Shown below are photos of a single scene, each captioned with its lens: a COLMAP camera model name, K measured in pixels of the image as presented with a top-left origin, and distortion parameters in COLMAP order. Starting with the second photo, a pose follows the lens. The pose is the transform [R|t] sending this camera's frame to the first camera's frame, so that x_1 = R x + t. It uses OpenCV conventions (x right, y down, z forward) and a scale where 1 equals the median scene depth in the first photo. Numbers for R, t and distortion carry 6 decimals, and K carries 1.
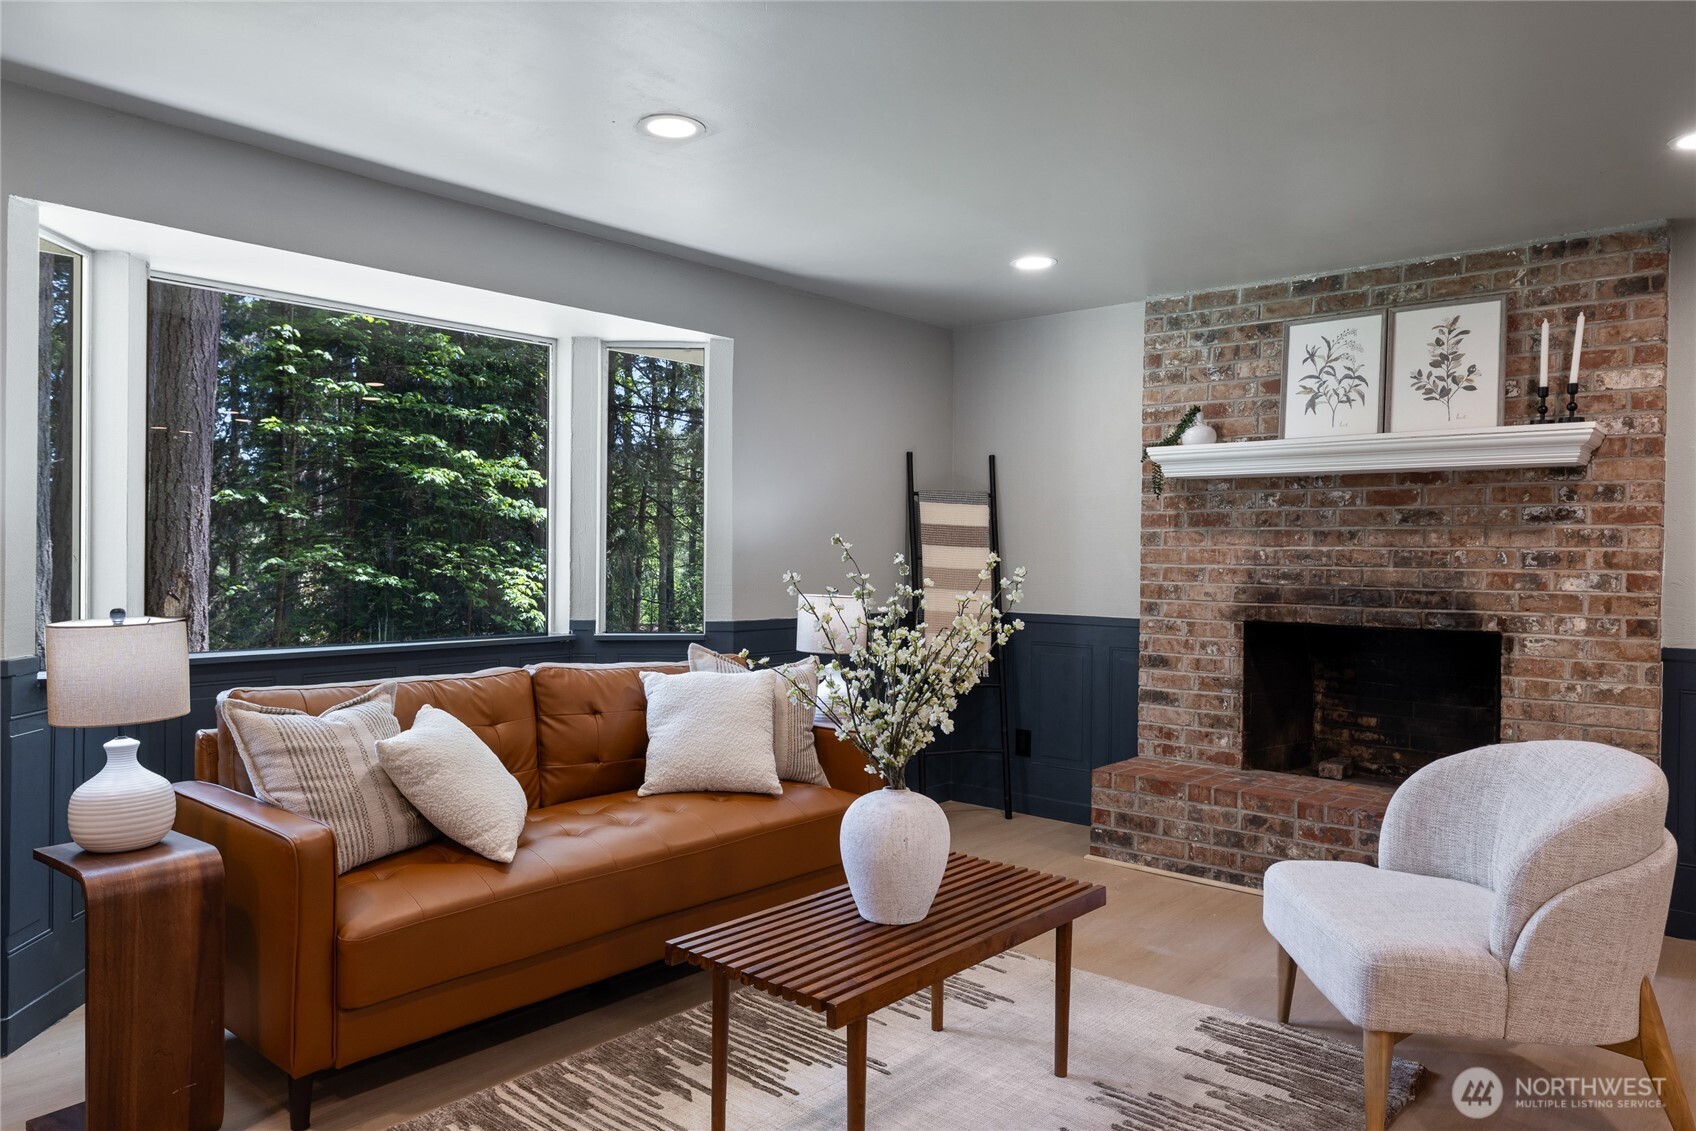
lens RADIAL K [[1147.7, 0, 849.3], [0, 1147.7, 554.0], [0, 0, 1]] dist [-0.005145, 0.001869]
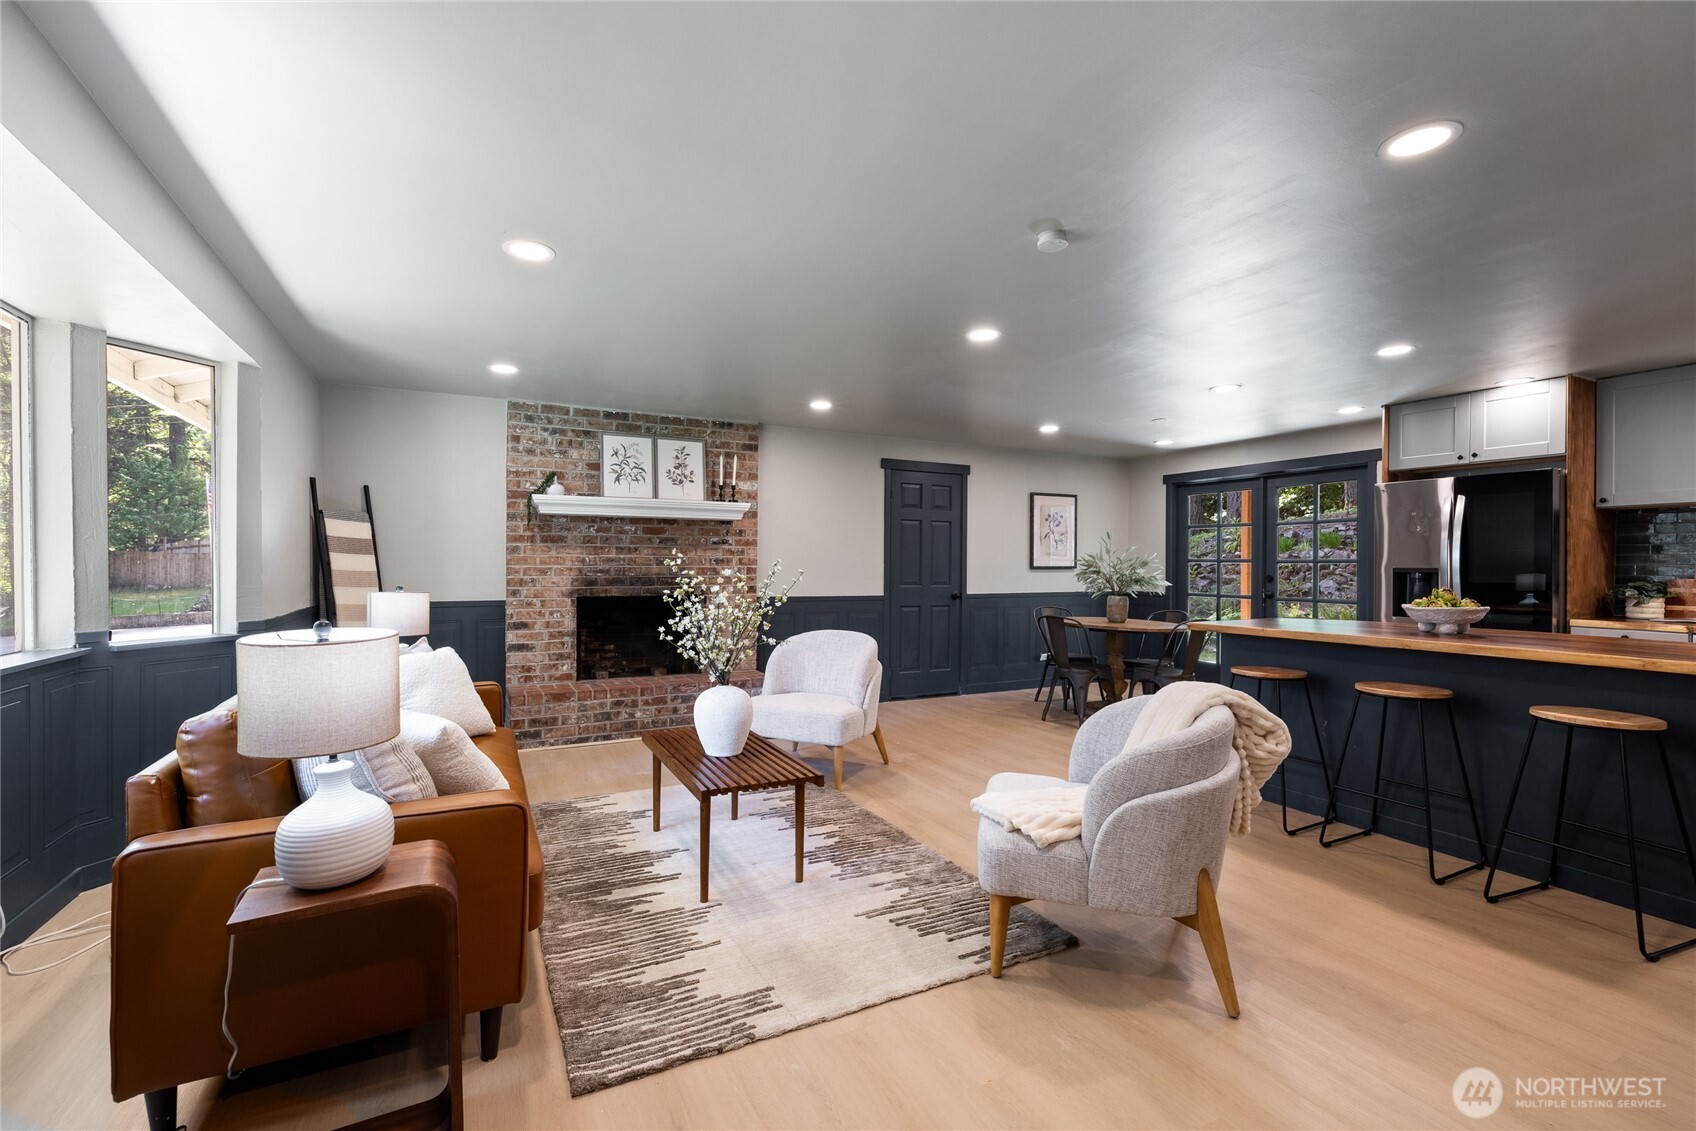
lens RADIAL K [[720.1, 0, 843.5], [0, 720.1, 571.4], [0, 0, 1]] dist [0.001897, 0.000656]
pose [[0.369409, -0.019201, 0.929068, -0.551557], [0.001002, 0.999794, 0.020264, -0.003309], [-0.929266, -0.006554, 0.369352, 0.217069]]
